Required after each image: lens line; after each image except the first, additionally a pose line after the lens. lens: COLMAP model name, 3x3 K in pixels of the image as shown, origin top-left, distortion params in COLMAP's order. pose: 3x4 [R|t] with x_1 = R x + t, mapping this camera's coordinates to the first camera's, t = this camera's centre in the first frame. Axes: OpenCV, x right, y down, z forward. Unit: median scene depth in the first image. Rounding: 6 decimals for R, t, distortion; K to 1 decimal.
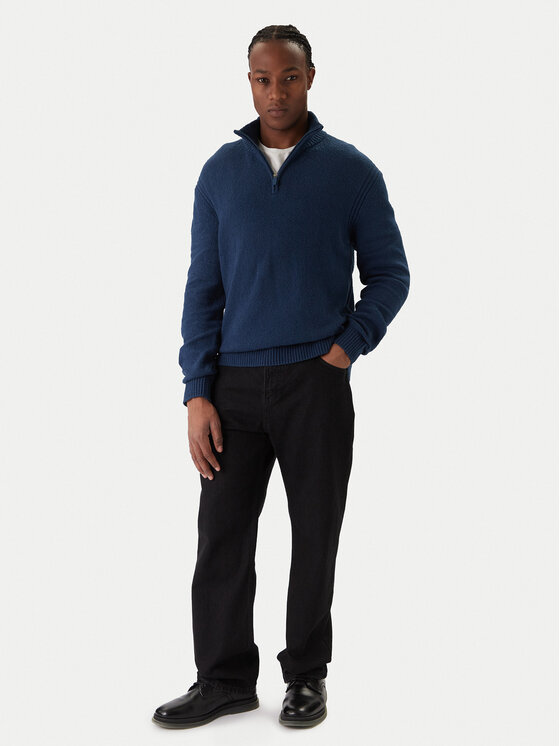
lens RADIAL K [[1057.7, 0, 280.0], [0, 1057.7, 373.0], [0, 0, 1]] dist [-0.020571, -0.015248]
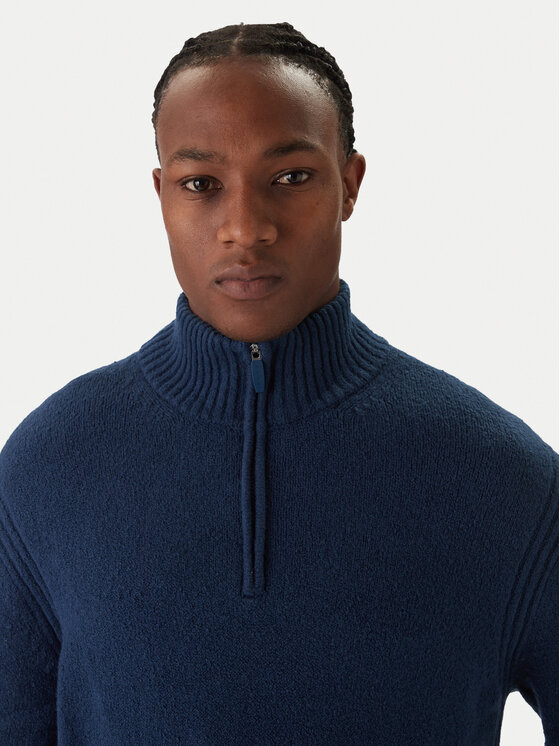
lens RADIAL K [[1263.2, 0, 280.0], [0, 1263.2, 373.0], [0, 0, 1]] dist [-0.288532, 0.024950]
pose [[0.999651, -0.014672, 0.021973, -0.001775], [0.018486, 0.982580, -0.184918, -0.158705], [-0.018877, 0.185260, 0.982508, 0.660253]]
